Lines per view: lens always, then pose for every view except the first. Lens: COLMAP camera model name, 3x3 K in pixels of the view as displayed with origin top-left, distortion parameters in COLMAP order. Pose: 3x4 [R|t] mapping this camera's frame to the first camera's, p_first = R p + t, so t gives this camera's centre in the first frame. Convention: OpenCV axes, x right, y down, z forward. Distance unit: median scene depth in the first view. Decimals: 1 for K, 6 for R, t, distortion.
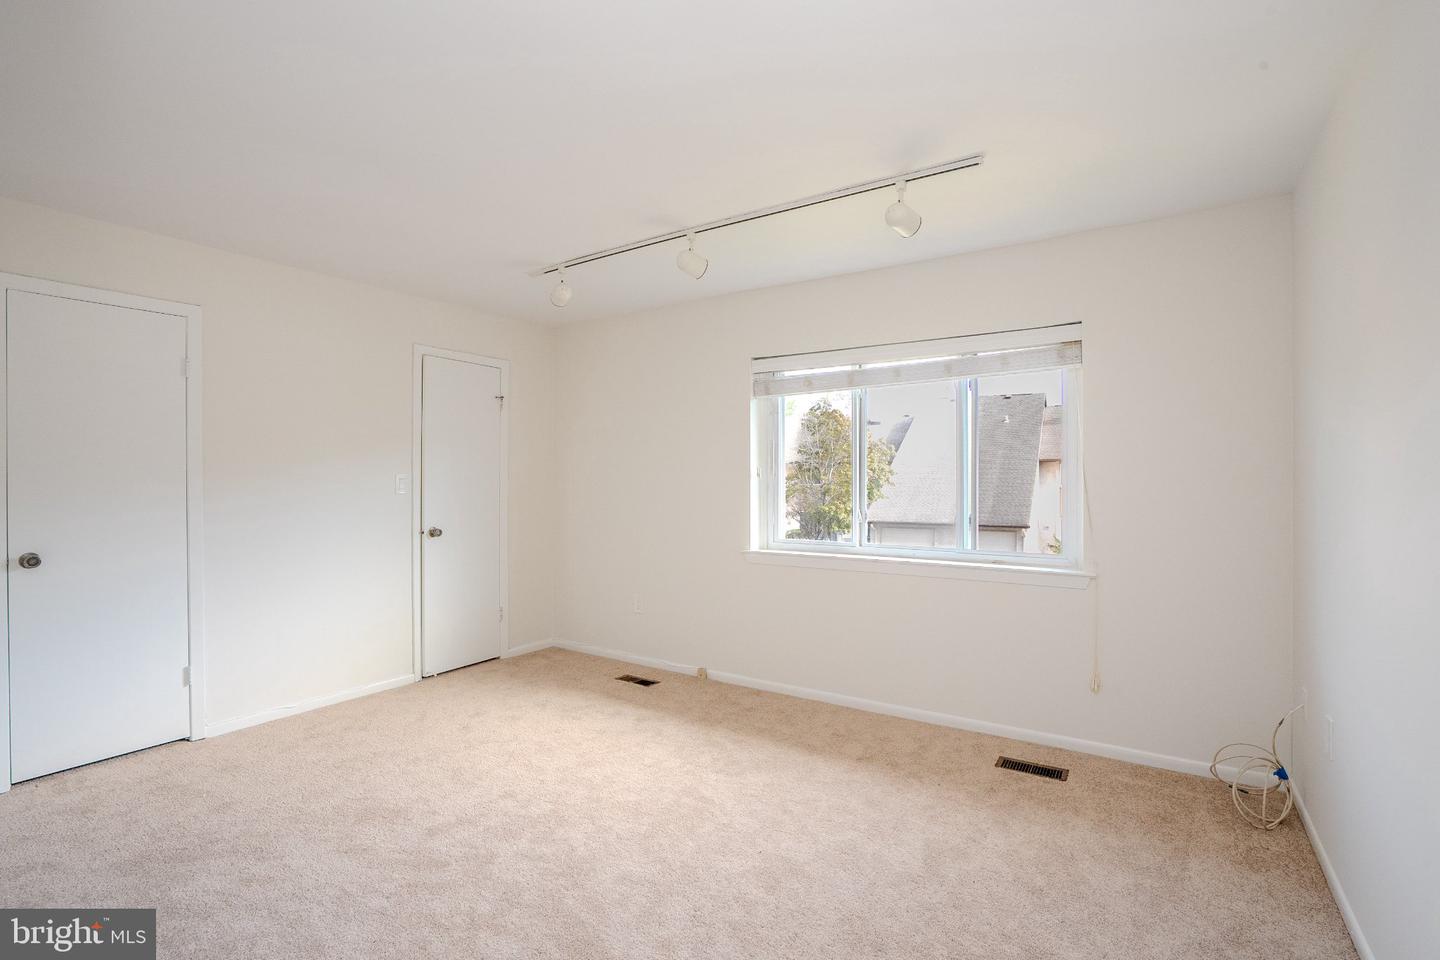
lens RADIAL K [[663.5, 0, 719.8], [0, 663.5, 477.4], [0, 0, 1]] dist [-0.064051, 0.025144]
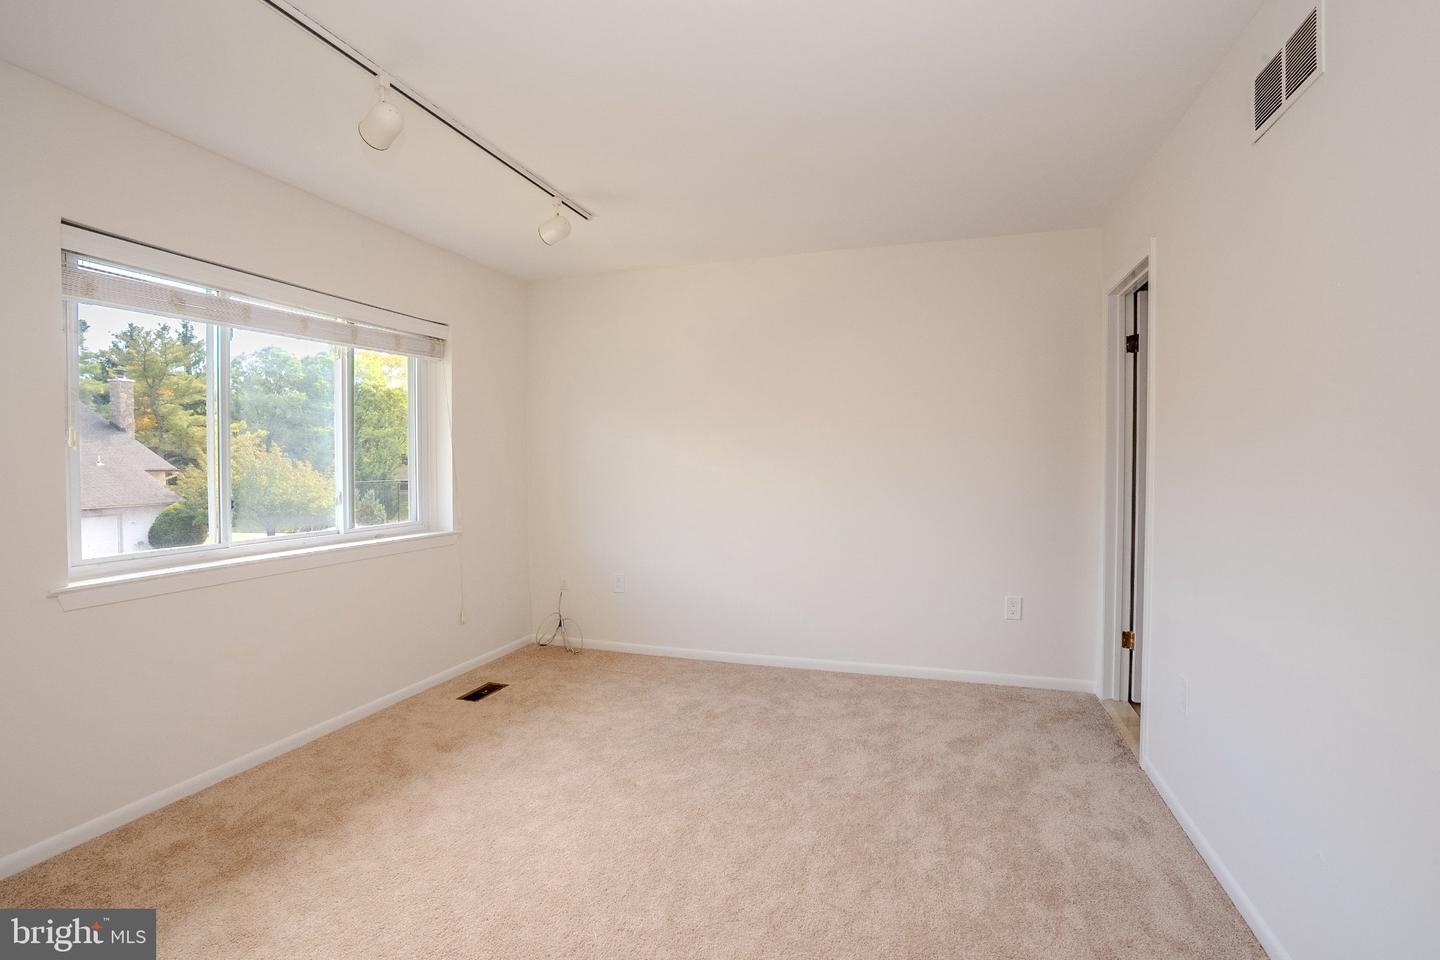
lens RADIAL K [[663.5, 0, 719.8], [0, 663.5, 477.4], [0, 0, 1]] dist [-0.064051, 0.025144]
pose [[-0.269956, -0.025115, 0.962545, -0.662336], [-0.005869, 0.999684, 0.024438, 0.009152], [-0.962855, 0.000948, -0.270018, 0.732008]]
